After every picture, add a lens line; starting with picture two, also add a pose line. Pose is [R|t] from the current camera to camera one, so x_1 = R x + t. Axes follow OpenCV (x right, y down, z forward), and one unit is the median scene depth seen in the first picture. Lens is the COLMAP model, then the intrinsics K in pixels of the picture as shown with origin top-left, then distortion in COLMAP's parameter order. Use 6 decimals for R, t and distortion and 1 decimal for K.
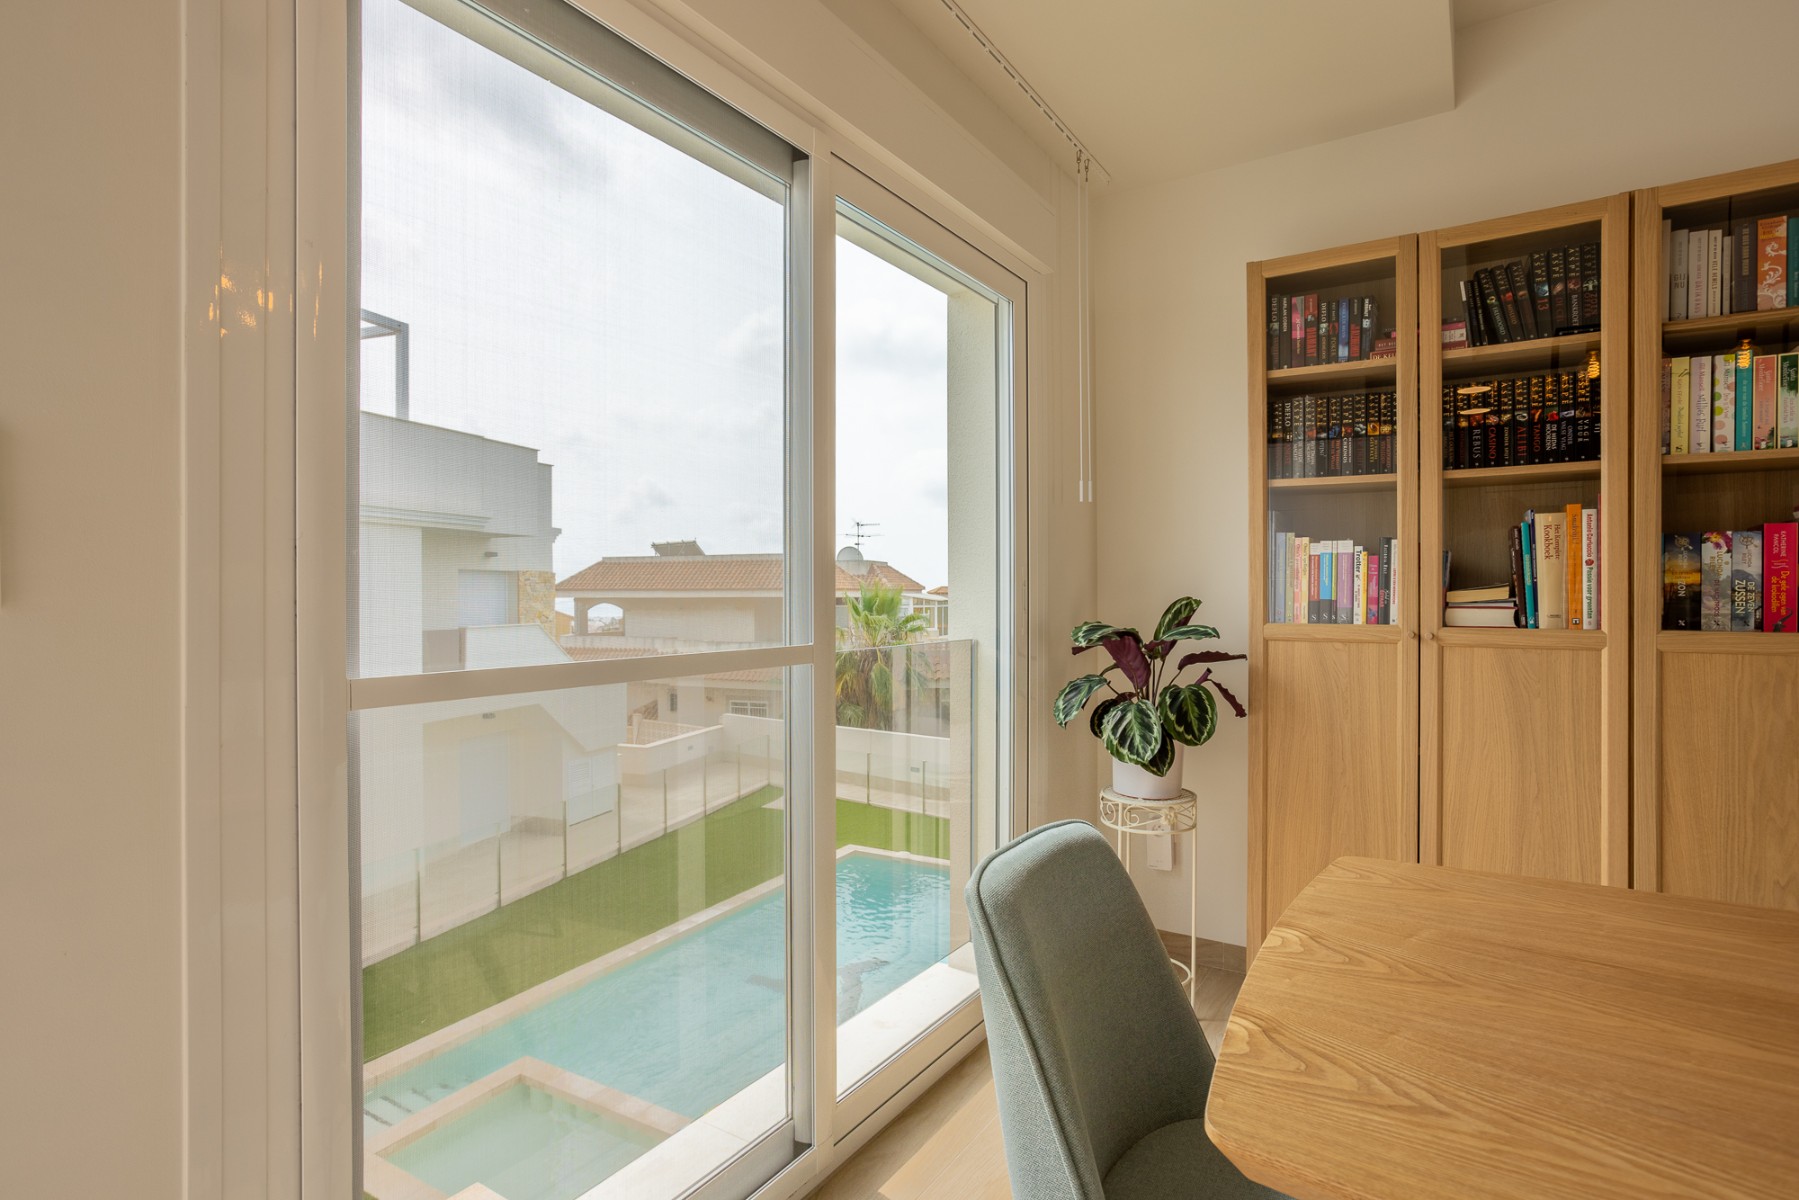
lens RADIAL K [[906.4, 0, 894.2], [0, 906.4, 596.6], [0, 0, 1]] dist [-0.048981, 0.034410]
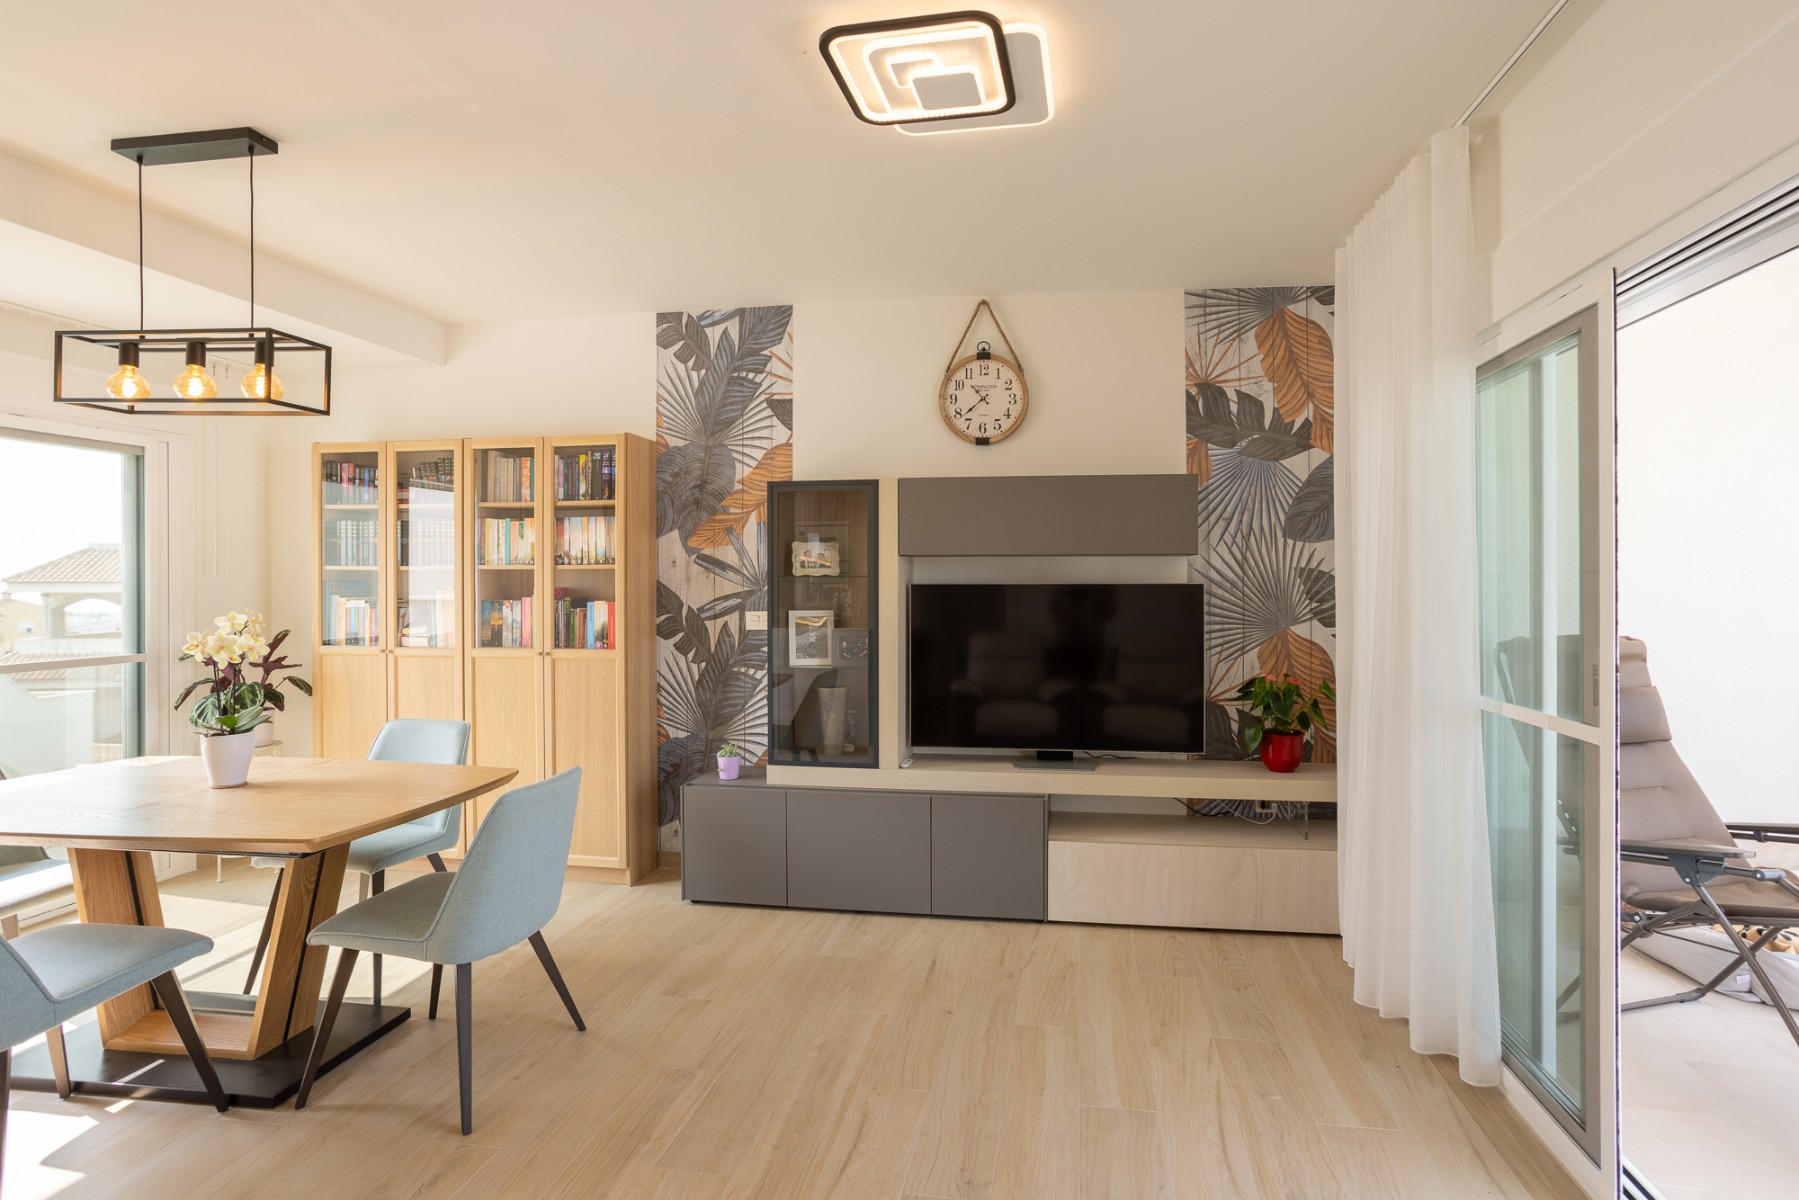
lens RADIAL K [[881.4, 0, 932.3], [0, 881.4, 580.6], [0, 0, 1]] dist [-0.063729, 0.033164]
pose [[0.912067, -0.002767, 0.410033, 0.871121], [0.003709, 0.999992, -0.001501, -0.098848], [-0.410025, 0.002890, 0.912070, -1.149618]]
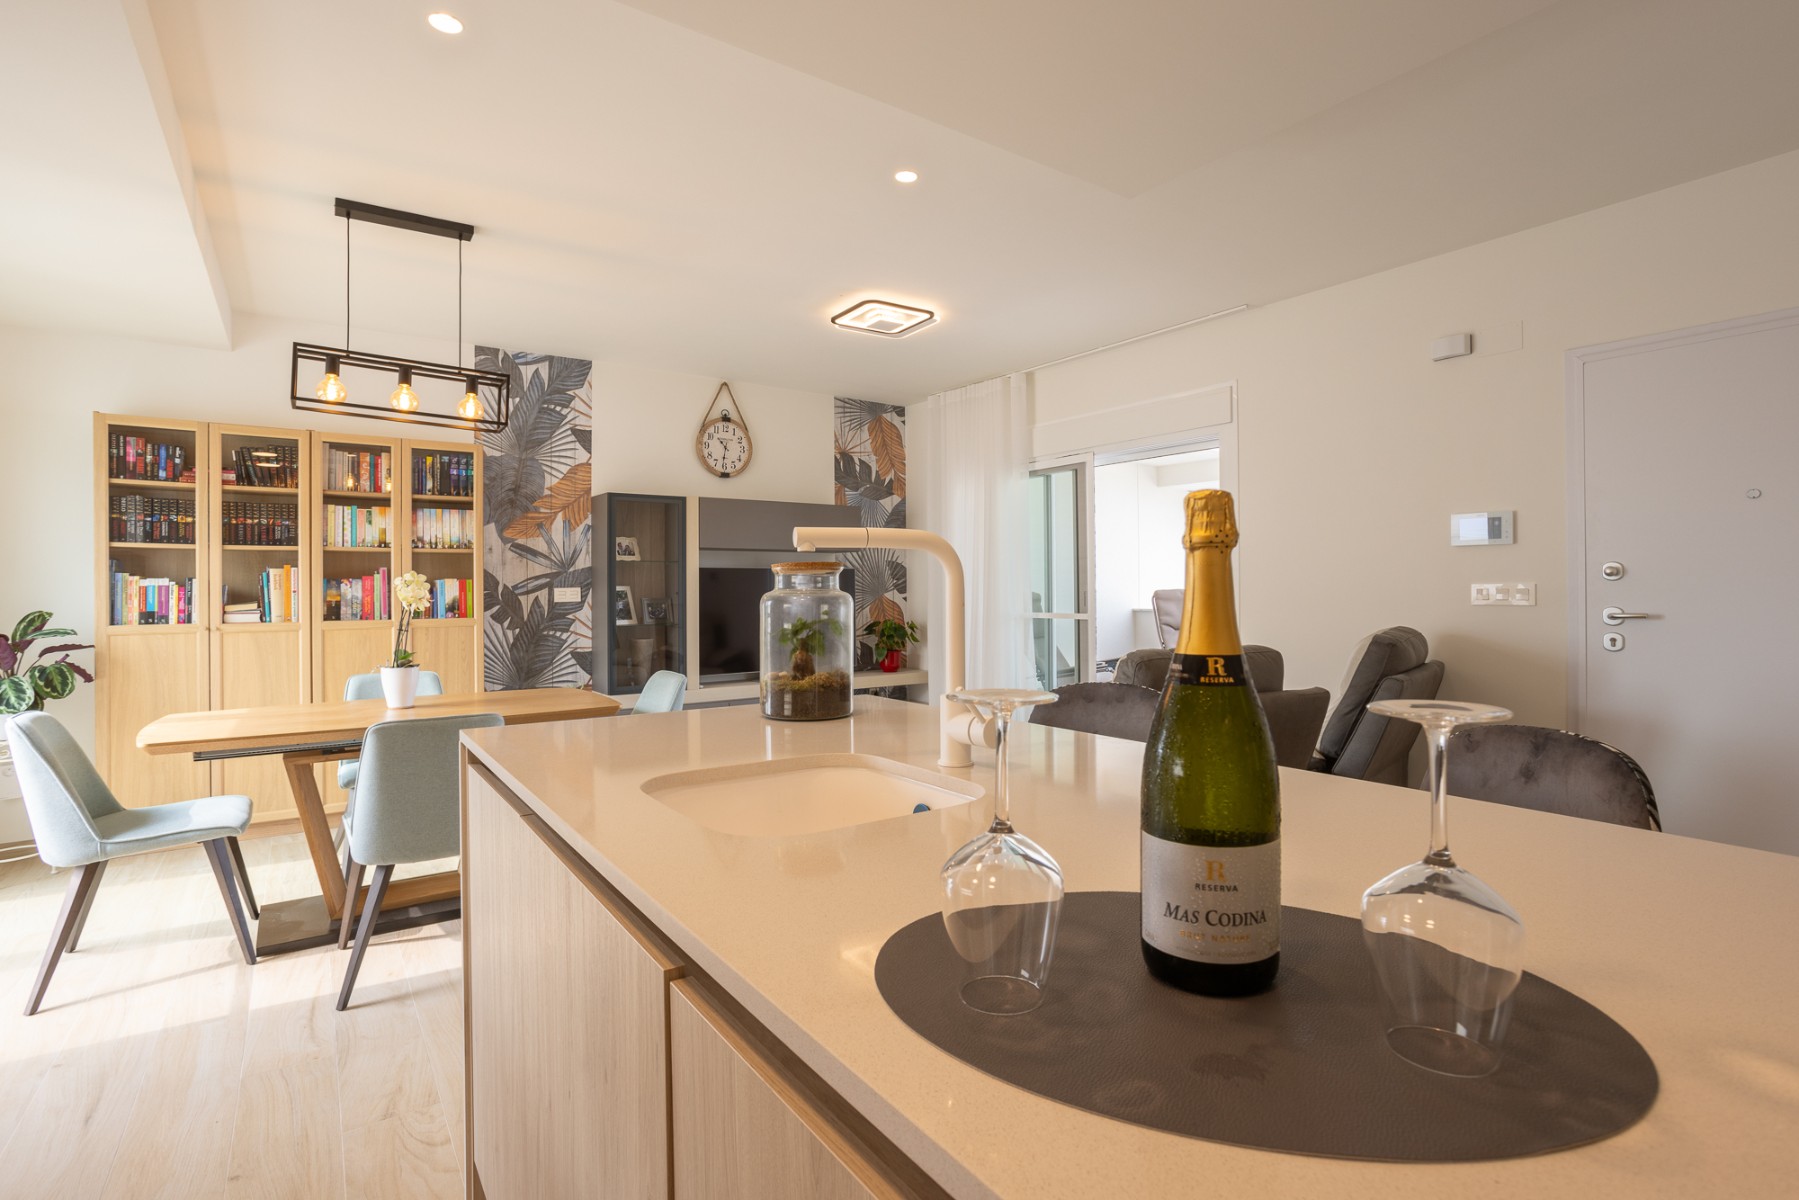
lens RADIAL K [[881.4, 0, 932.3], [0, 881.4, 580.6], [0, 0, 1]] dist [-0.063729, 0.033164]
pose [[0.349041, 0.004766, 0.937095, -0.603776], [0.012257, 0.999878, -0.009651, -0.023228], [-0.937027, 0.014855, 0.348940, -1.113689]]
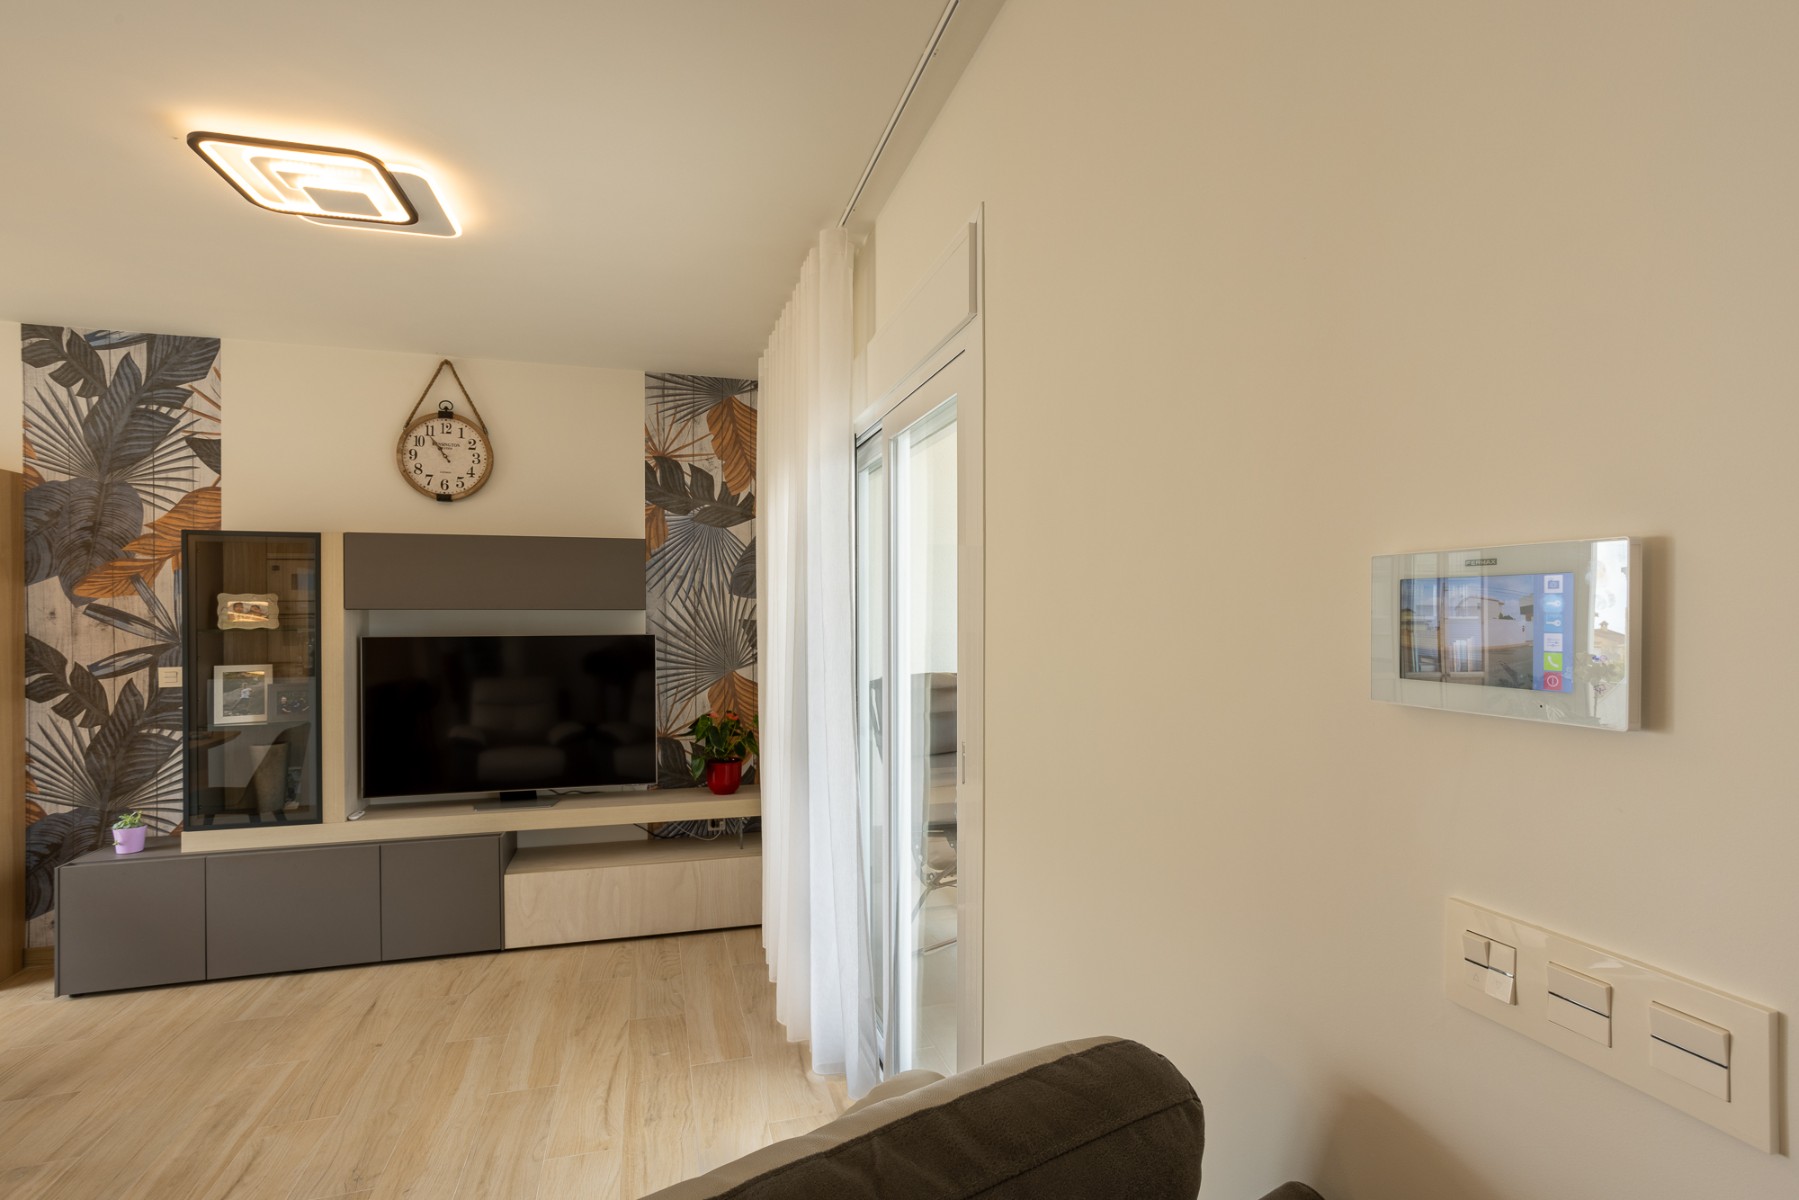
lens RADIAL K [[907.7, 0, 931.9], [0, 907.7, 615.9], [0, 0, 1]] dist [-0.042641, 0.027395]
pose [[0.637417, -0.004136, 0.770508, 0.896204], [0.004951, 0.999987, 0.001272, -0.132344], [-0.770503, 0.003004, 0.637429, -1.545839]]
